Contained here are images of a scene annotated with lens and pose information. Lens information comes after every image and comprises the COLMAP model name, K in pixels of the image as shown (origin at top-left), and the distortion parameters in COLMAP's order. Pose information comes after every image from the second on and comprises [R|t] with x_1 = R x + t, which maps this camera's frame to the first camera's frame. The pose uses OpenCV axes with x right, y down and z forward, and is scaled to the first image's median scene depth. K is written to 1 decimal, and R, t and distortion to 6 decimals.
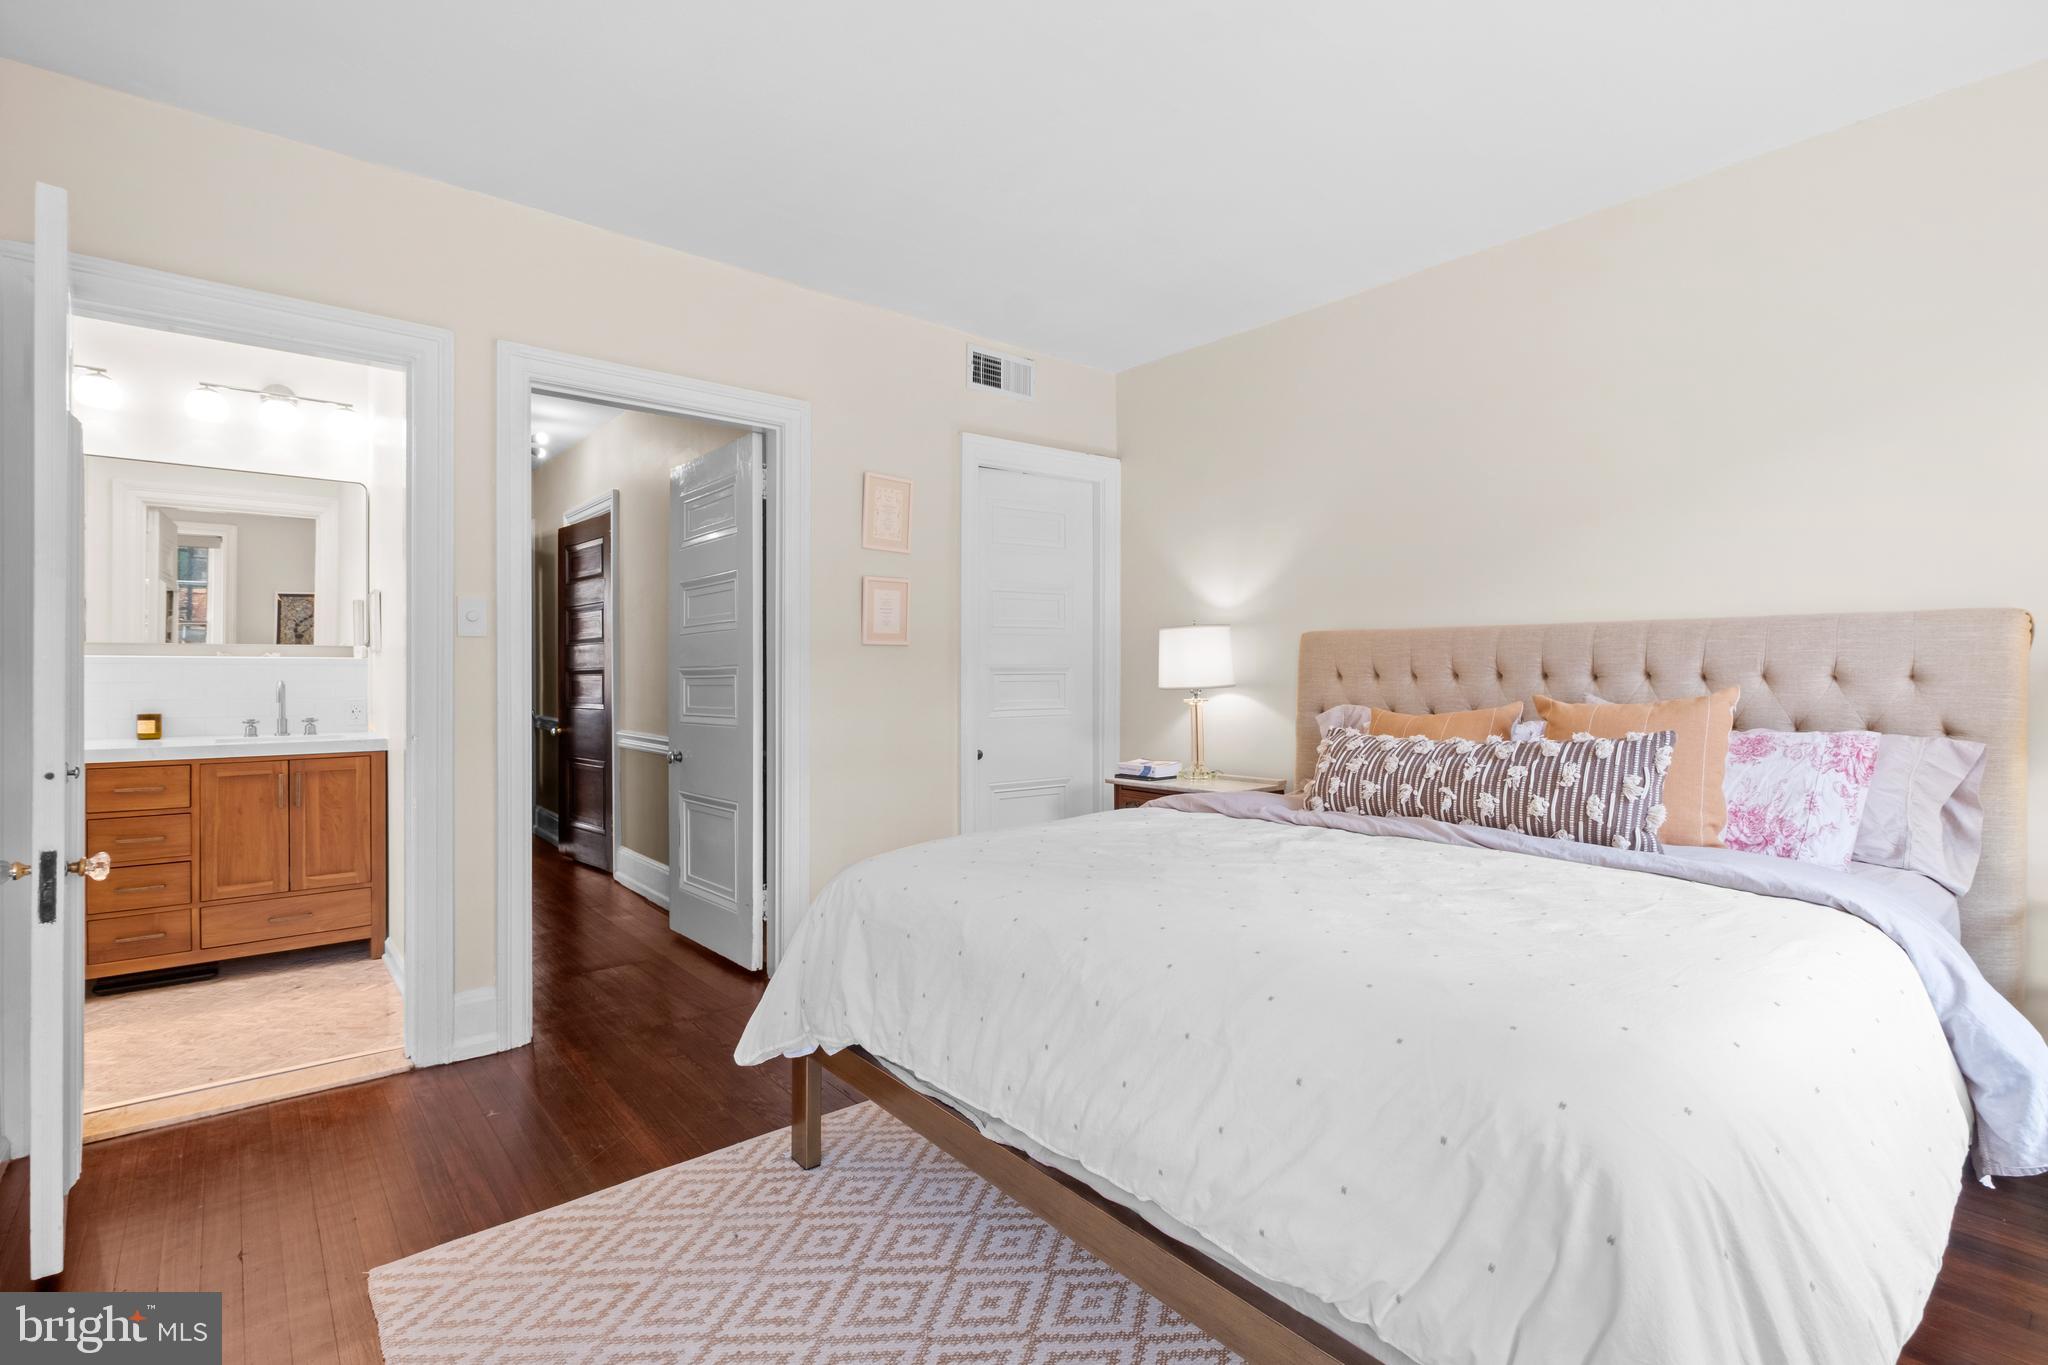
lens RADIAL K [[927.1, 0, 1024.0], [0, 927.1, 682.5], [0, 0, 1]] dist [-0.001372, 0.000289]
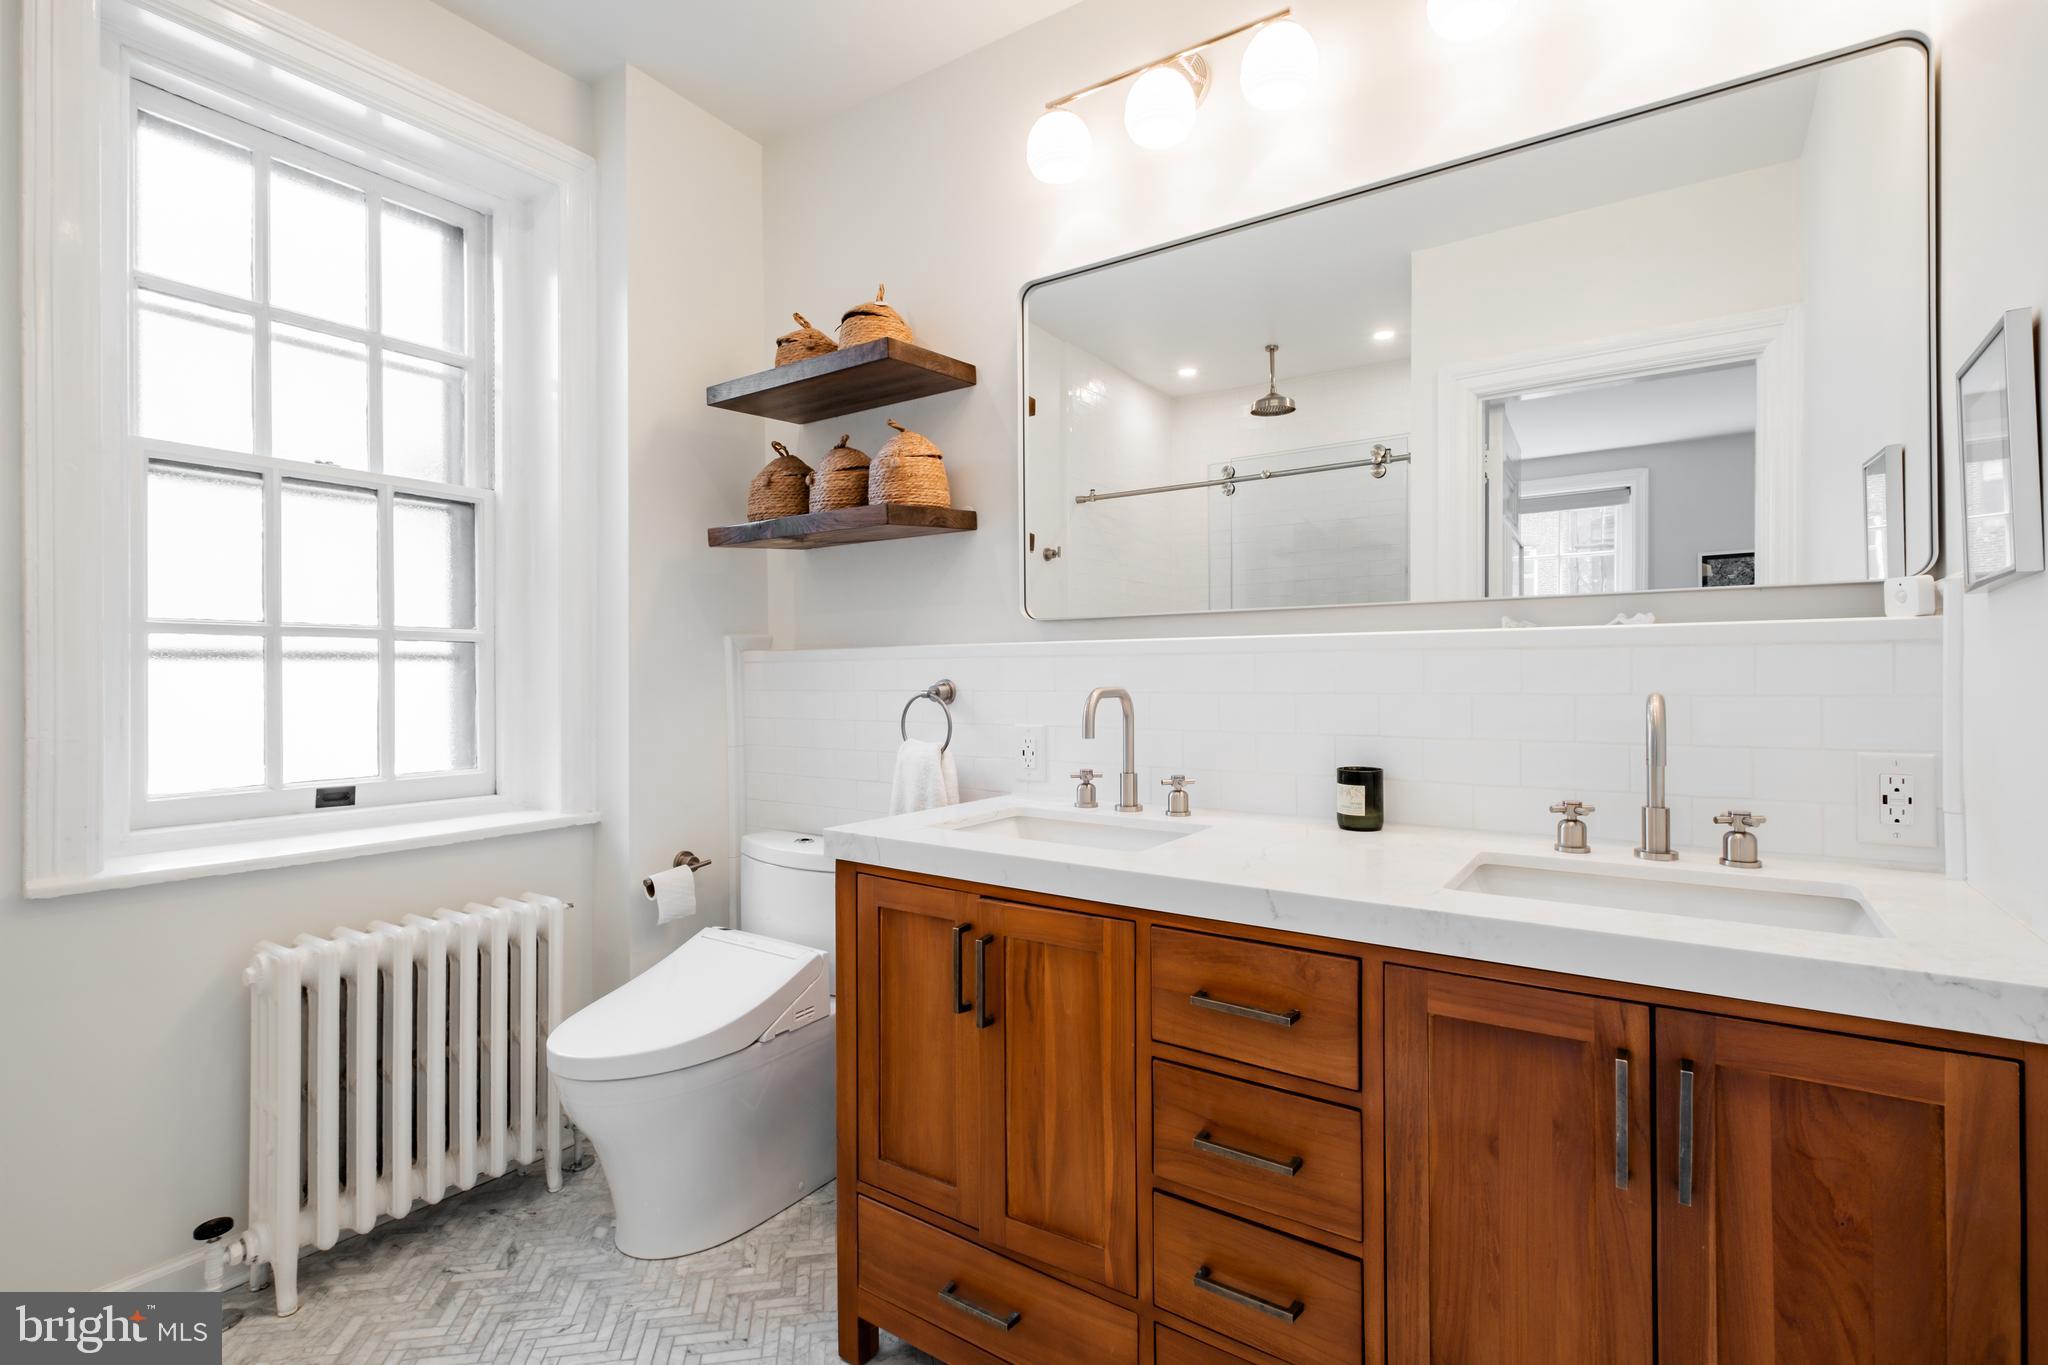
lens RADIAL K [[958.3, 0, 1024.0], [0, 958.3, 682.5], [0, 0, 1]] dist [0.009291, 0.000206]
pose [[0.265251, 0.003552, -0.964173, -0.588508], [-0.003710, 0.999990, 0.002664, -0.006081], [0.964172, 0.002870, 0.265262, 0.768711]]
